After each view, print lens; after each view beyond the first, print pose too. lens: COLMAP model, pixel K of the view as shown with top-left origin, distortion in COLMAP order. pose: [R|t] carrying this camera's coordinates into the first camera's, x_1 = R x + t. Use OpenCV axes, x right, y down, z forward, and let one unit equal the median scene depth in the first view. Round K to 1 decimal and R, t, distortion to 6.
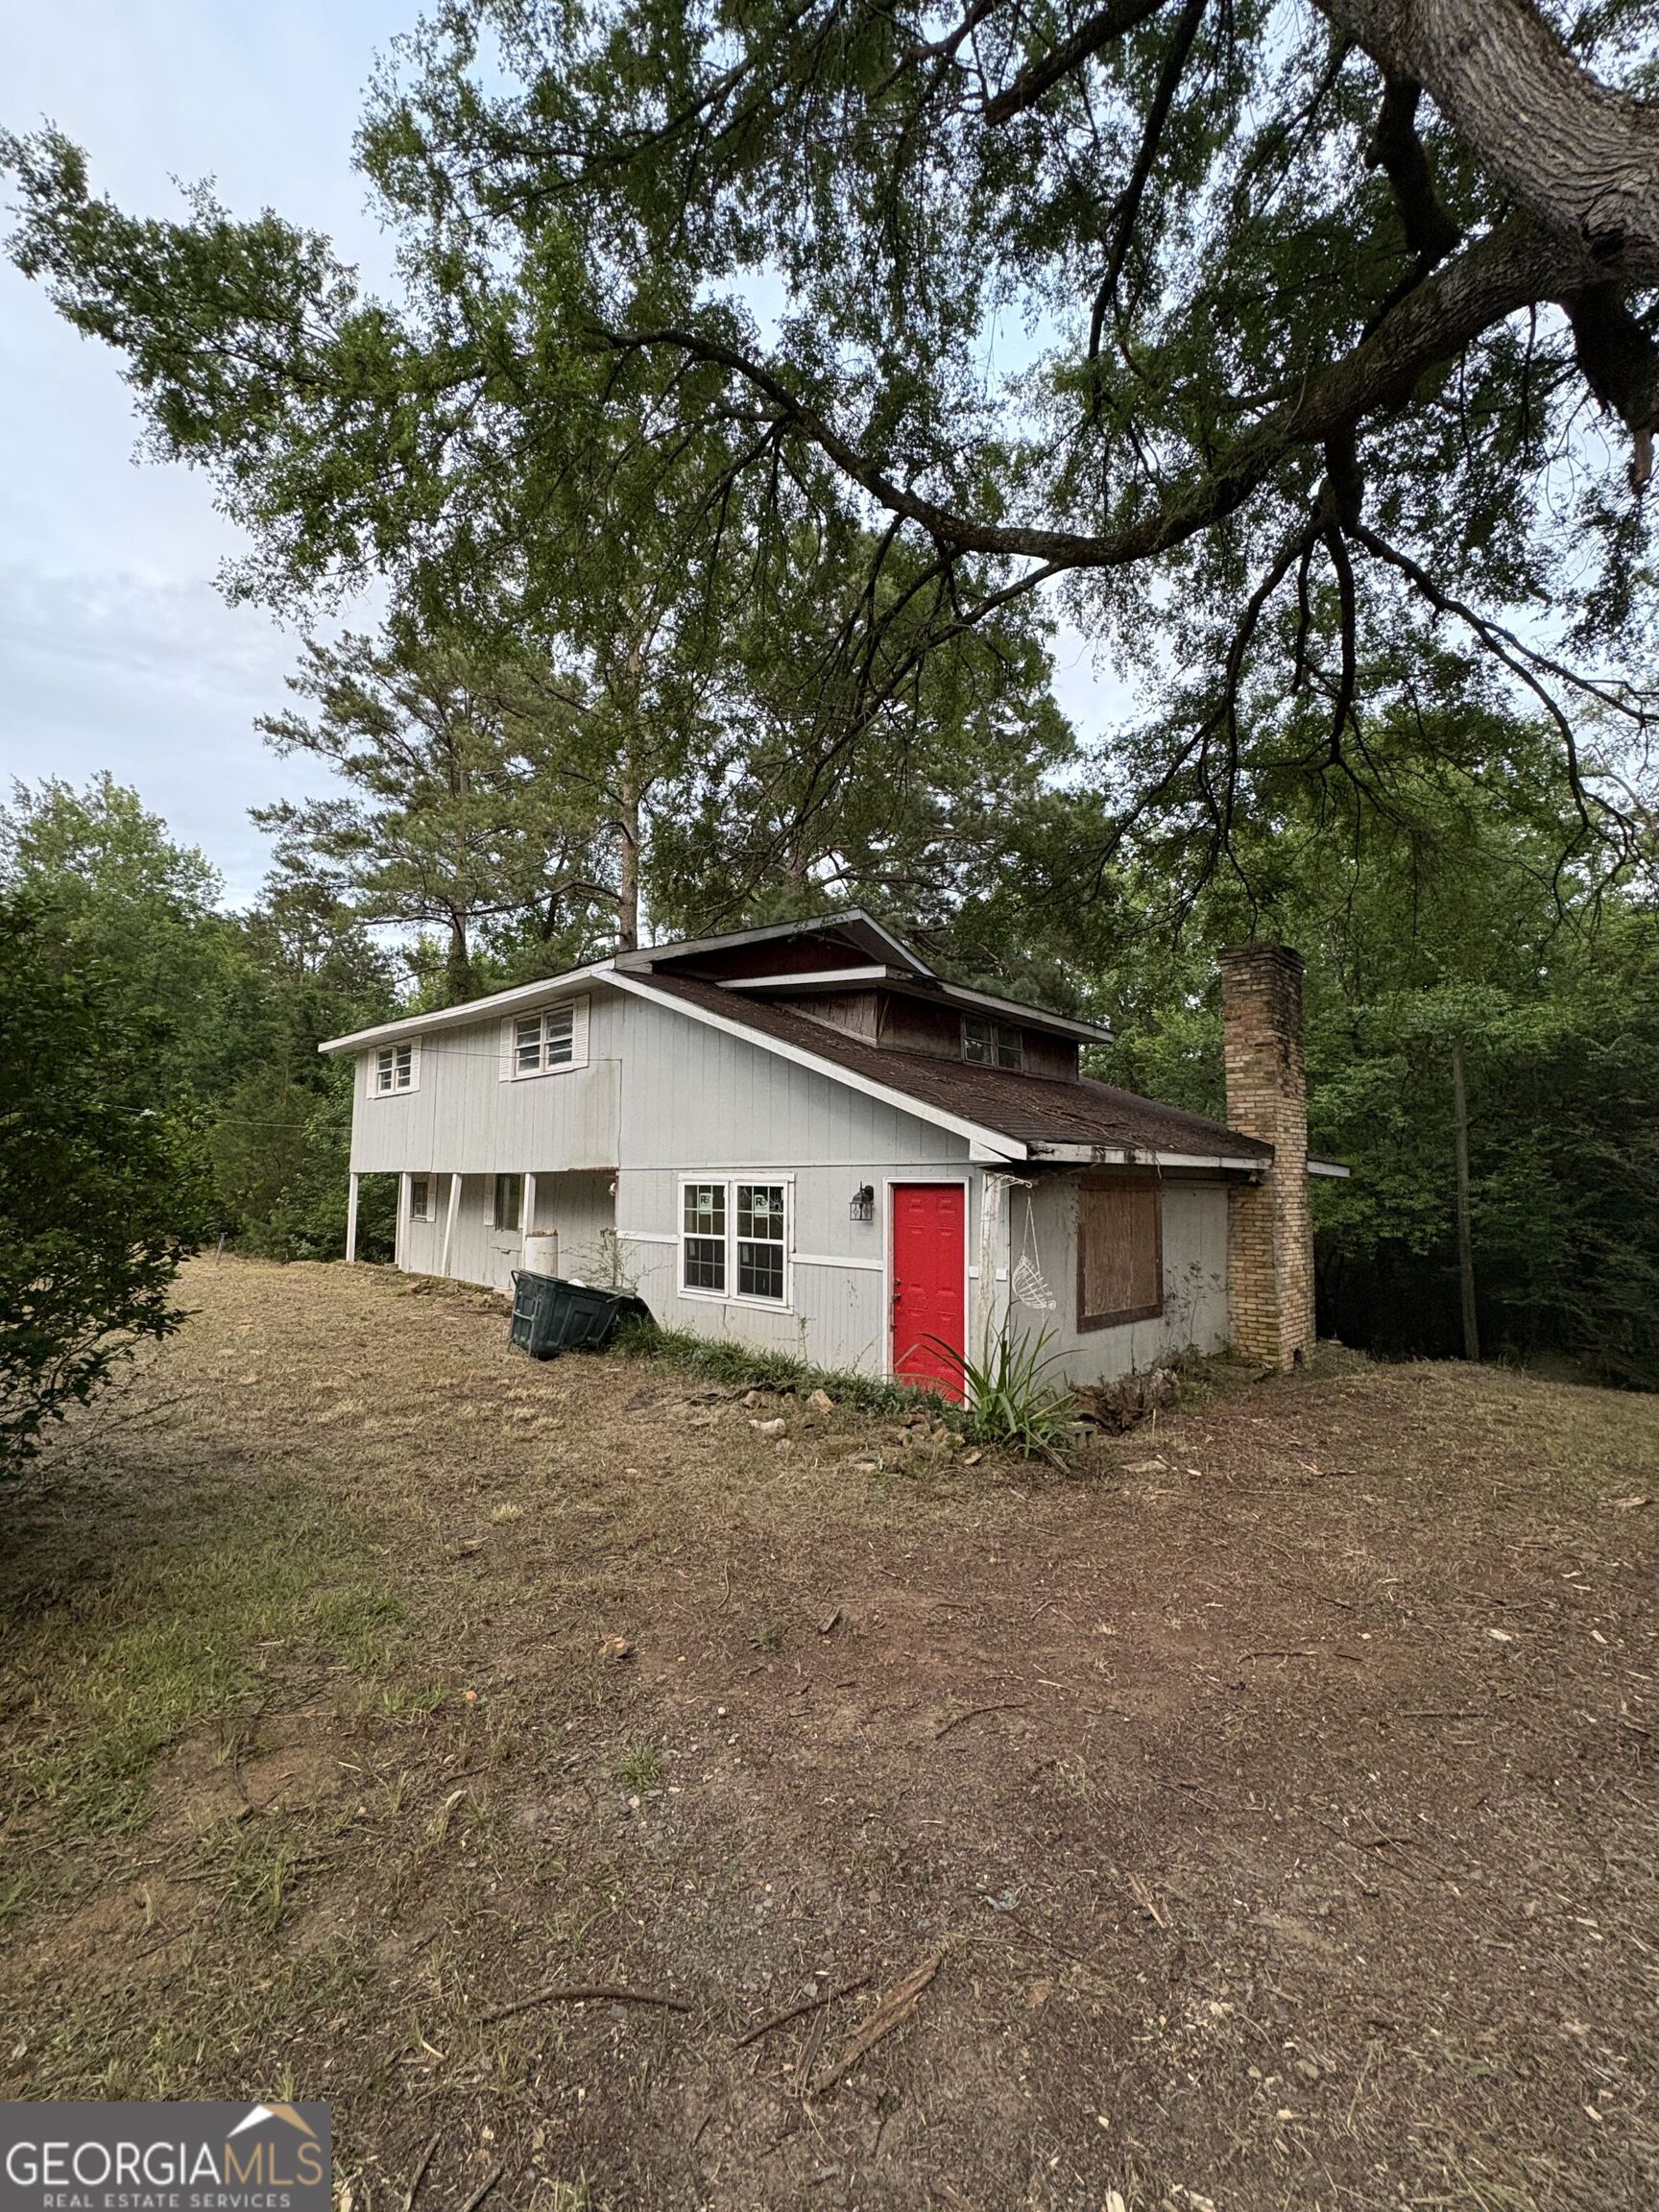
lens RADIAL K [[880.7, 0, 831.5], [0, 880.7, 1104.0], [0, 0, 1]] dist [0.000151, -0.000208]
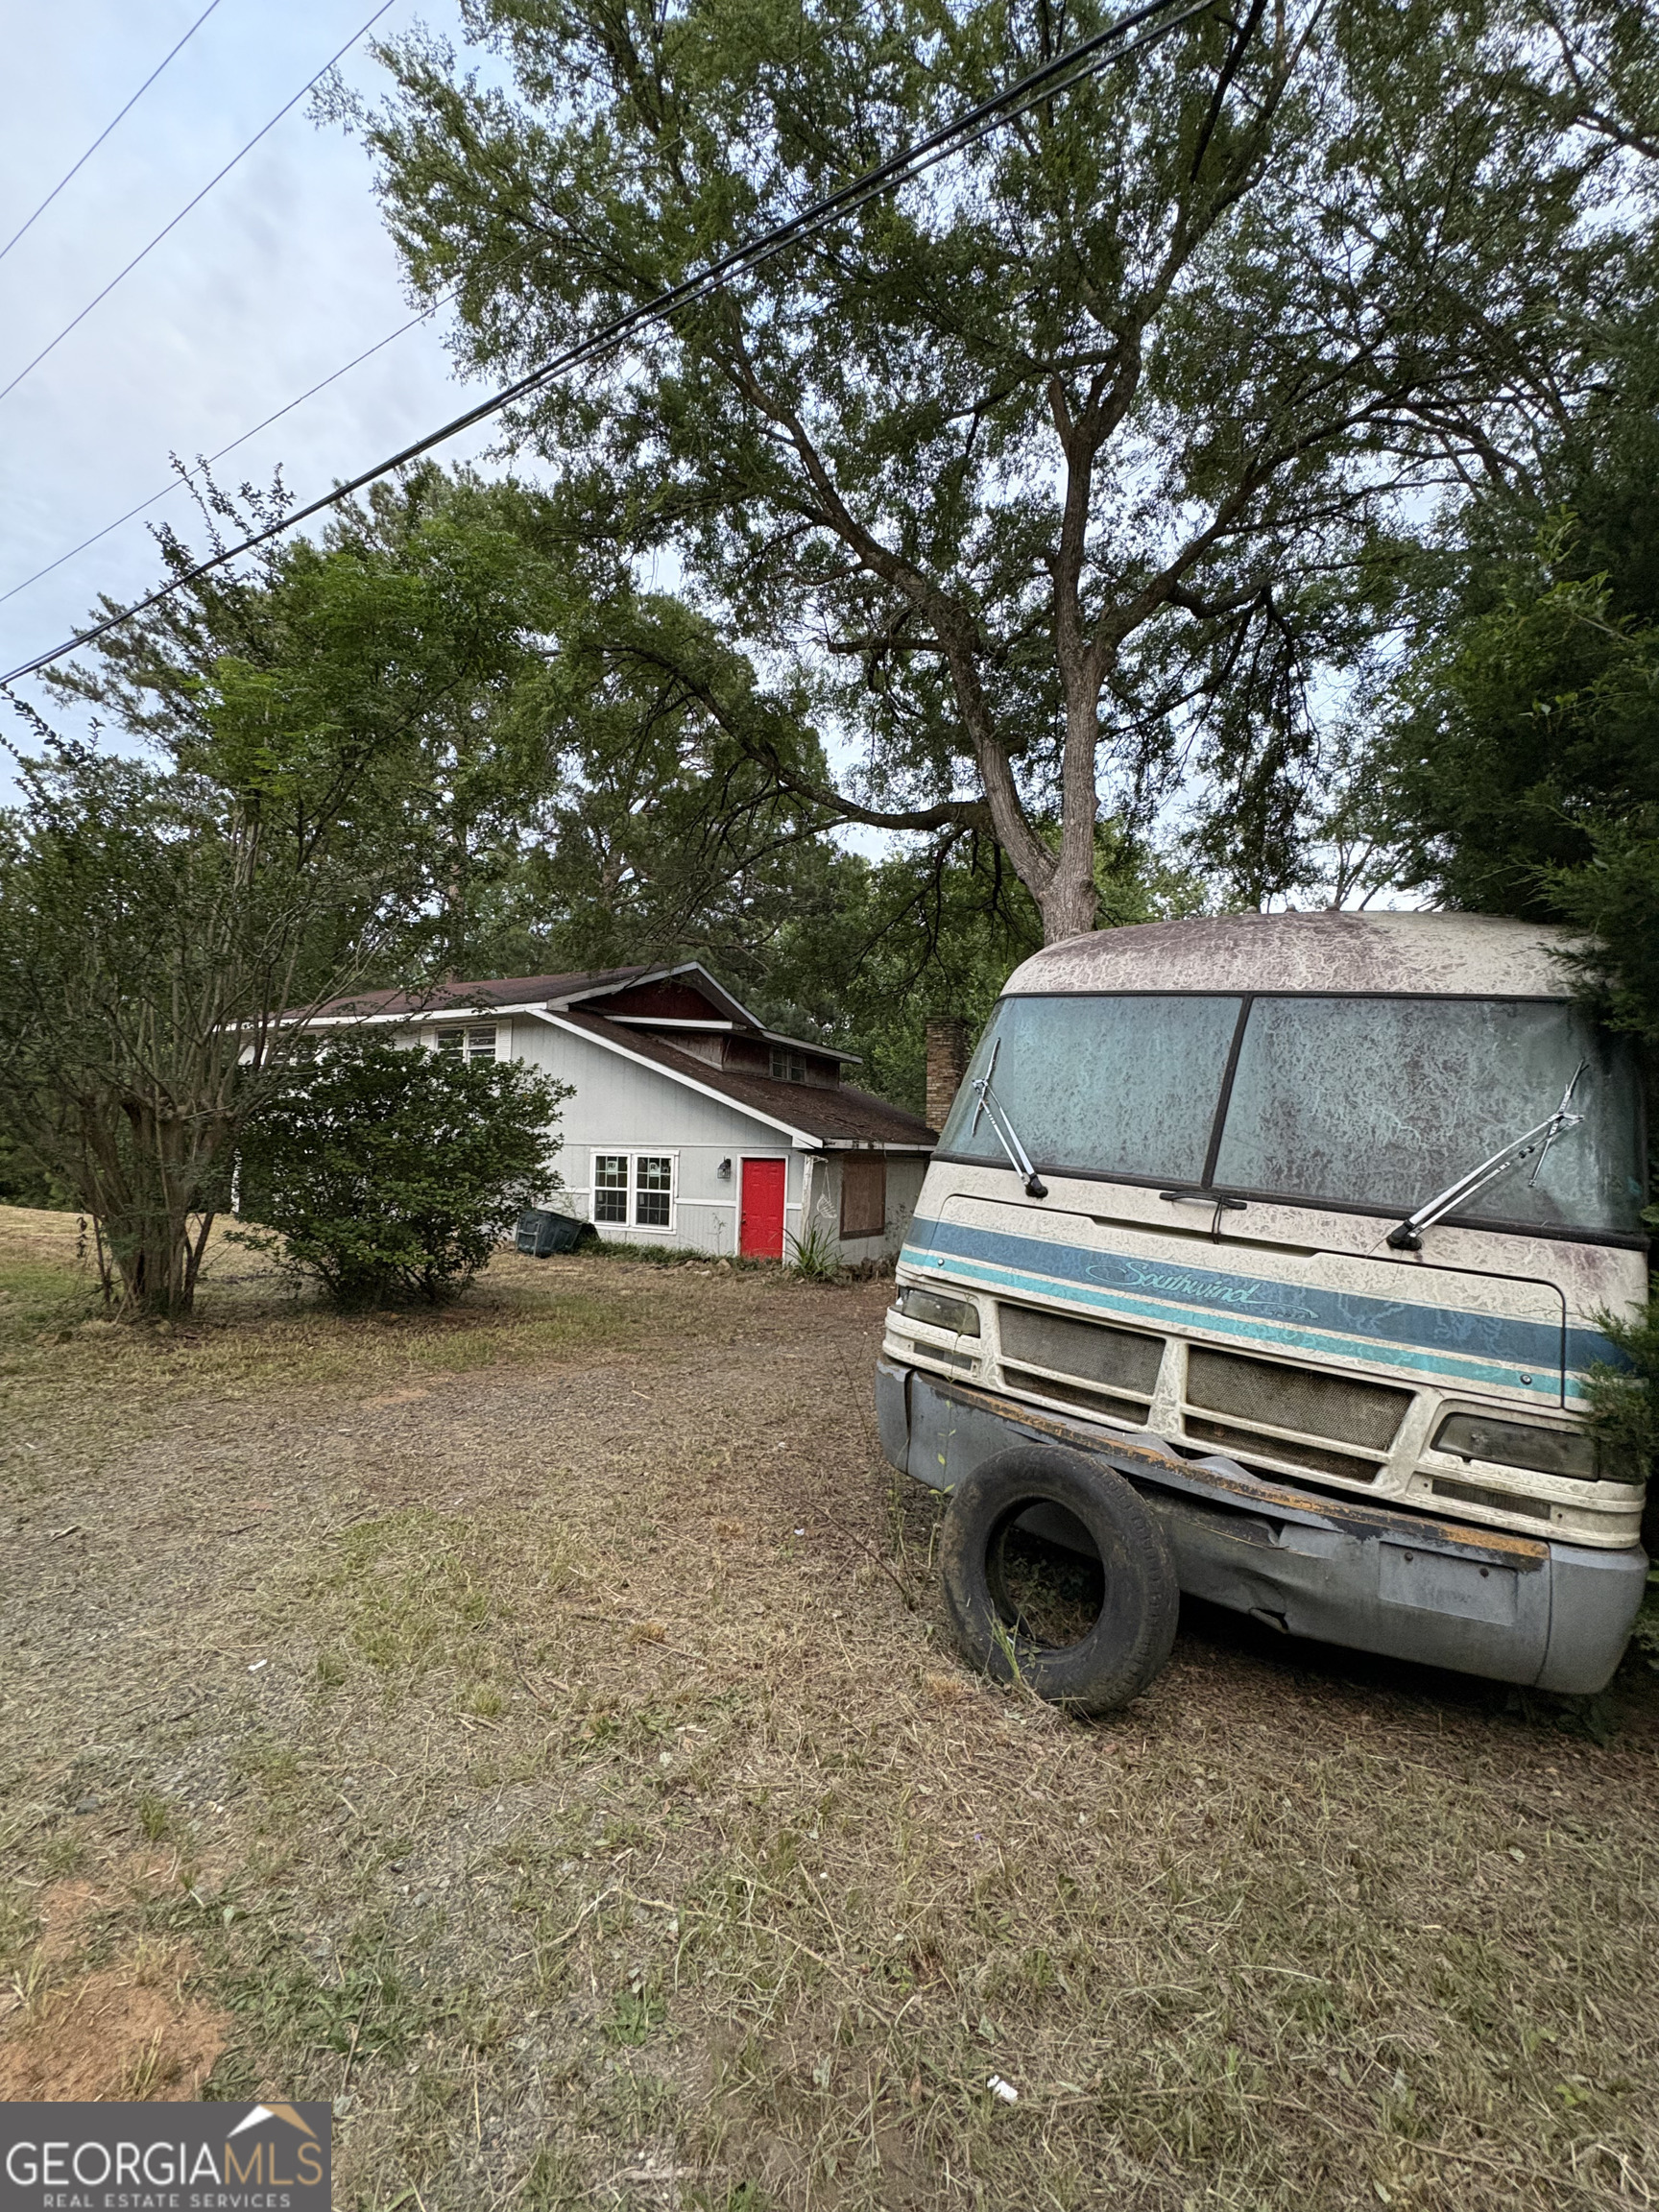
lens RADIAL K [[880.7, 0, 831.5], [0, 880.7, 1104.0], [0, 0, 1]] dist [0.000151, -0.000208]
pose [[0.958417, 0.031837, 0.283590, -0.229306], [-0.042445, 0.998607, 0.031339, -0.069713], [-0.282197, -0.042073, 0.958434, -0.638835]]
